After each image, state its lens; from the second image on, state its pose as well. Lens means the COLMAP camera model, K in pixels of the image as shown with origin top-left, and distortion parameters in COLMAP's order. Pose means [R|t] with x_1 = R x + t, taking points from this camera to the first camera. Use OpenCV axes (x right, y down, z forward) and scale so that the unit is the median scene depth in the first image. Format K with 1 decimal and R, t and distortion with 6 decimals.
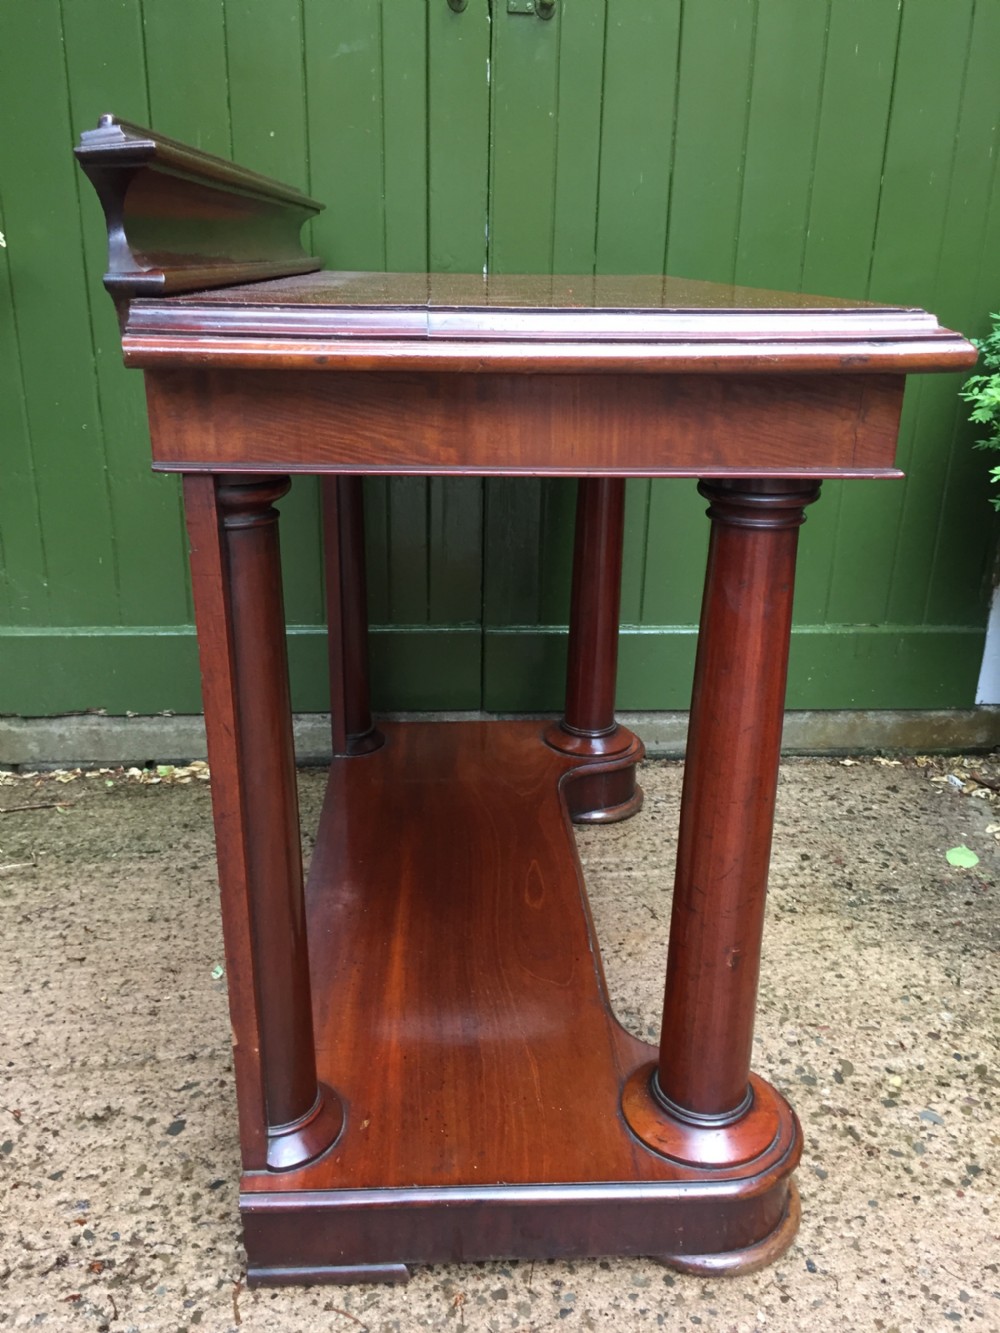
lens RADIAL K [[1151.1, 0, 504.2], [0, 1151.1, 665.7], [0, 0, 1]] dist [0.083779, -0.125982]
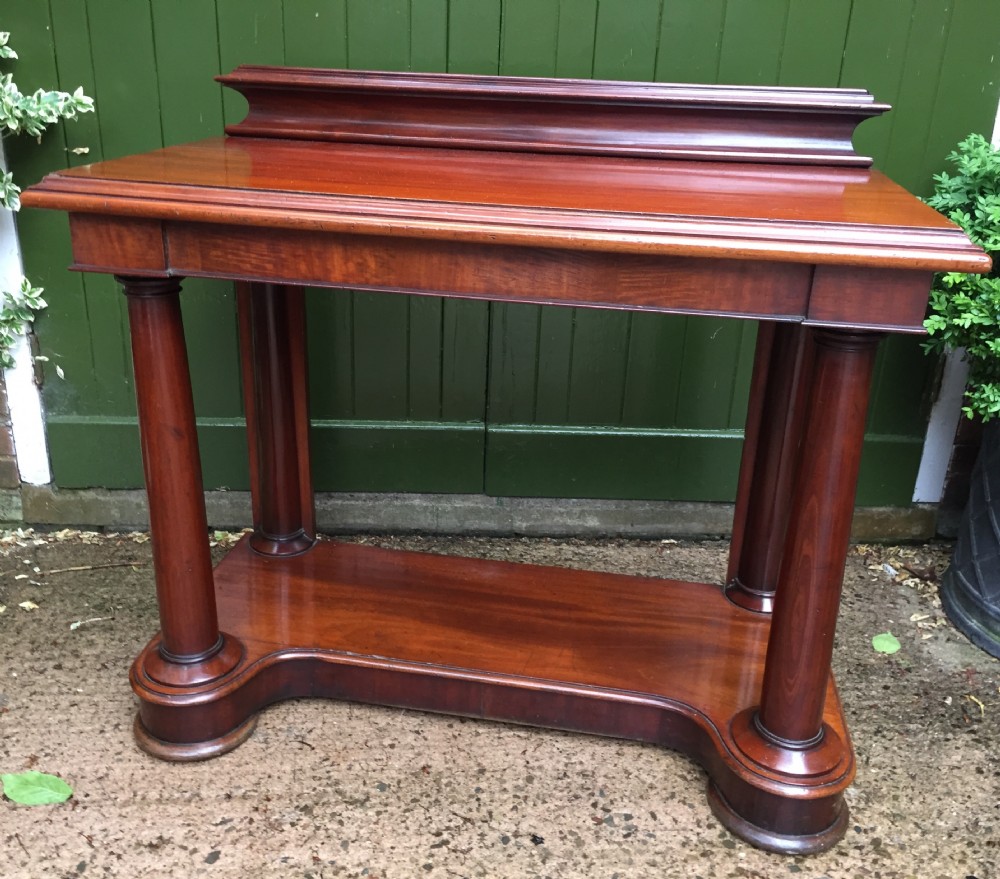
lens RADIAL K [[1006.6, 0, 467.4], [0, 1006.6, 437.6], [0, 0, 1]] dist [0.088437, -0.135880]
pose [[0.997427, 0.032021, -0.064146, 0.041205], [-0.028941, 0.998409, 0.048391, -0.099347], [0.065594, -0.046410, 0.996767, -0.048377]]
